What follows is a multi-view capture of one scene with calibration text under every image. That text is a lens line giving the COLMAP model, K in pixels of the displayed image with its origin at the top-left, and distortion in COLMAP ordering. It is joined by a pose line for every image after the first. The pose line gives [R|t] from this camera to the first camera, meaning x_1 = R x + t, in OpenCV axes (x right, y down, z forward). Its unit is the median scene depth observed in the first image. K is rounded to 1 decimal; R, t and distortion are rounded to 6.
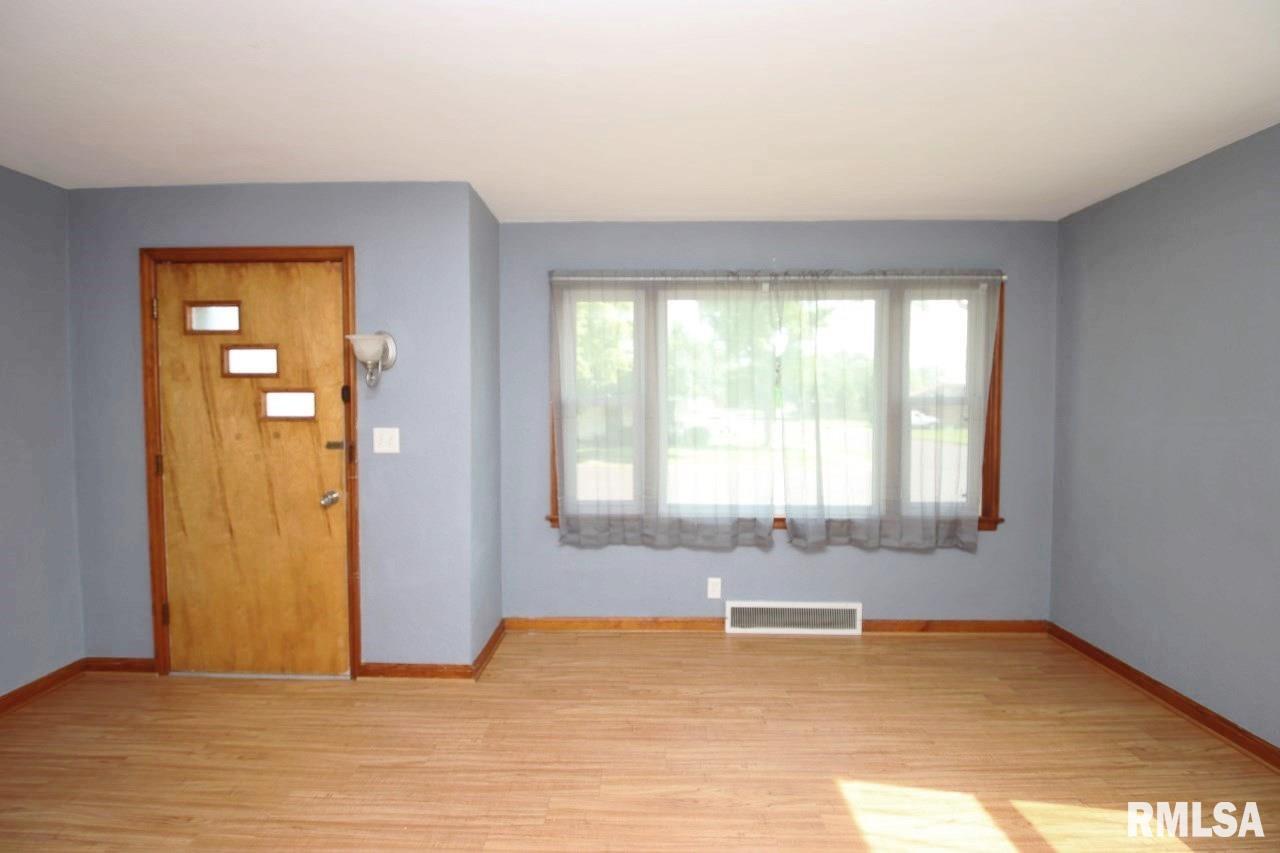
lens RADIAL K [[600.1, 0, 637.8], [0, 600.1, 409.6], [0, 0, 1]] dist [0.028482, -0.032264]
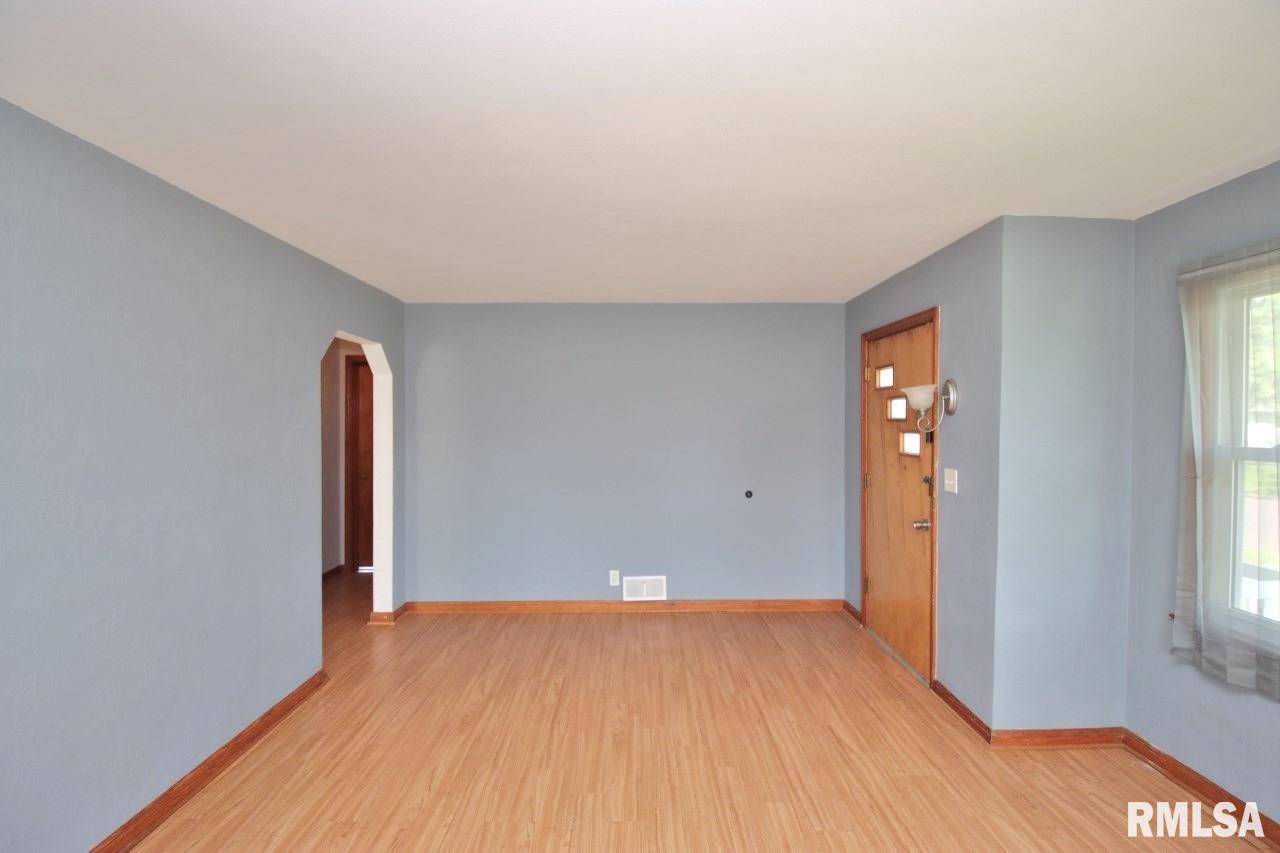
lens RADIAL K [[600.1, 0, 637.8], [0, 600.1, 409.6], [0, 0, 1]] dist [0.028482, -0.032264]
pose [[0.014702, -0.011050, -0.999831, 0.694754], [-0.008619, 0.999900, -0.011178, -0.064062], [0.999855, 0.008782, 0.014605, 0.452767]]
